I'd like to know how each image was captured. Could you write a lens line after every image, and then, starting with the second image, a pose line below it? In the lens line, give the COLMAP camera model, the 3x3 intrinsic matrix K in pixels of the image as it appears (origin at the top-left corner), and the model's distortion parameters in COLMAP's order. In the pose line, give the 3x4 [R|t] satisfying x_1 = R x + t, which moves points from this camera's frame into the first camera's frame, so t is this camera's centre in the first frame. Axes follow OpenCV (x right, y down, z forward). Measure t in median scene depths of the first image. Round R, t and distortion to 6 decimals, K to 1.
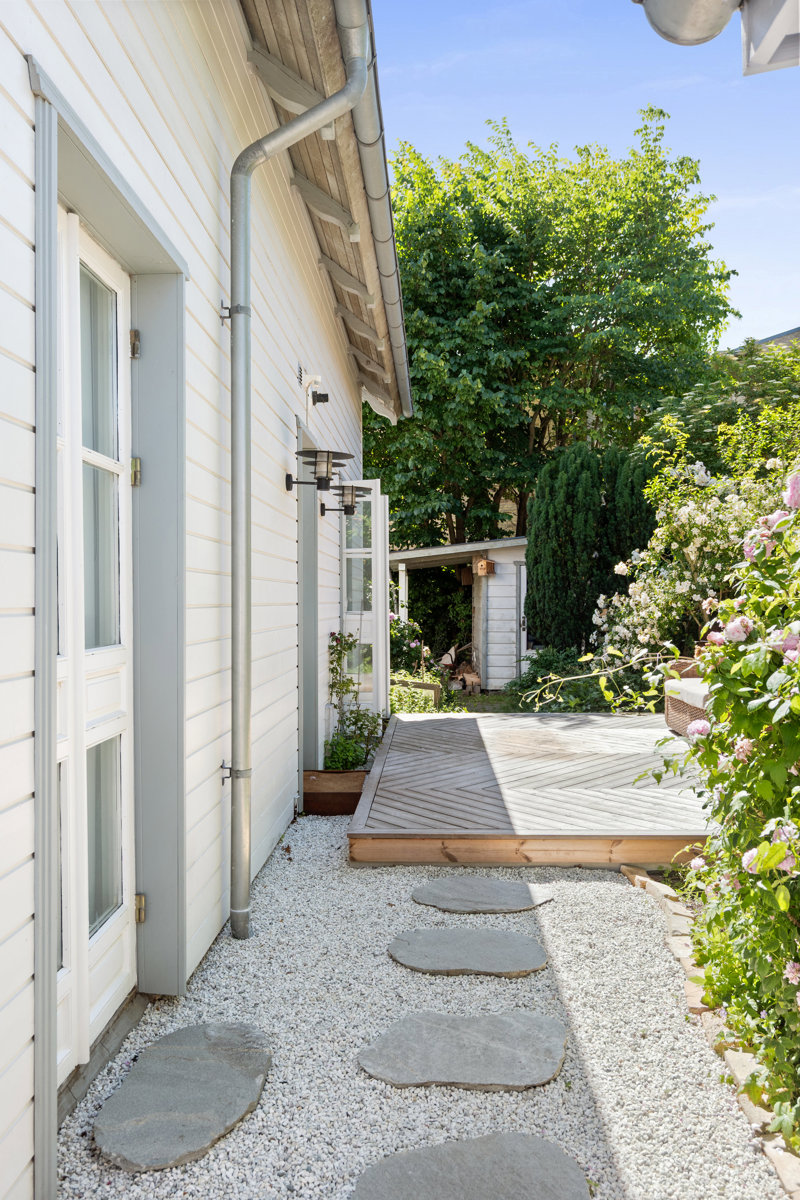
lens RADIAL K [[930.9, 0, 400.0], [0, 930.9, 600.0], [0, 0, 1]] dist [0.003159, -0.000989]
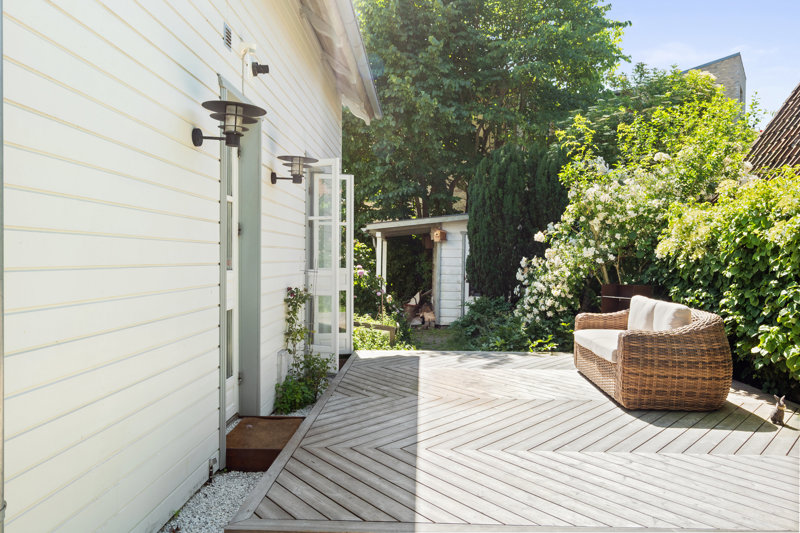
lens RADIAL K [[600.3, 0, 400.0], [0, 600.3, 266.5], [0, 0, 1]] dist [0.001624, 0.001267]
pose [[0.999867, 0.014169, 0.008131, 0.041440], [-0.014286, 0.999793, 0.014490, -0.002637], [-0.007924, -0.014605, 0.999862, 0.182235]]
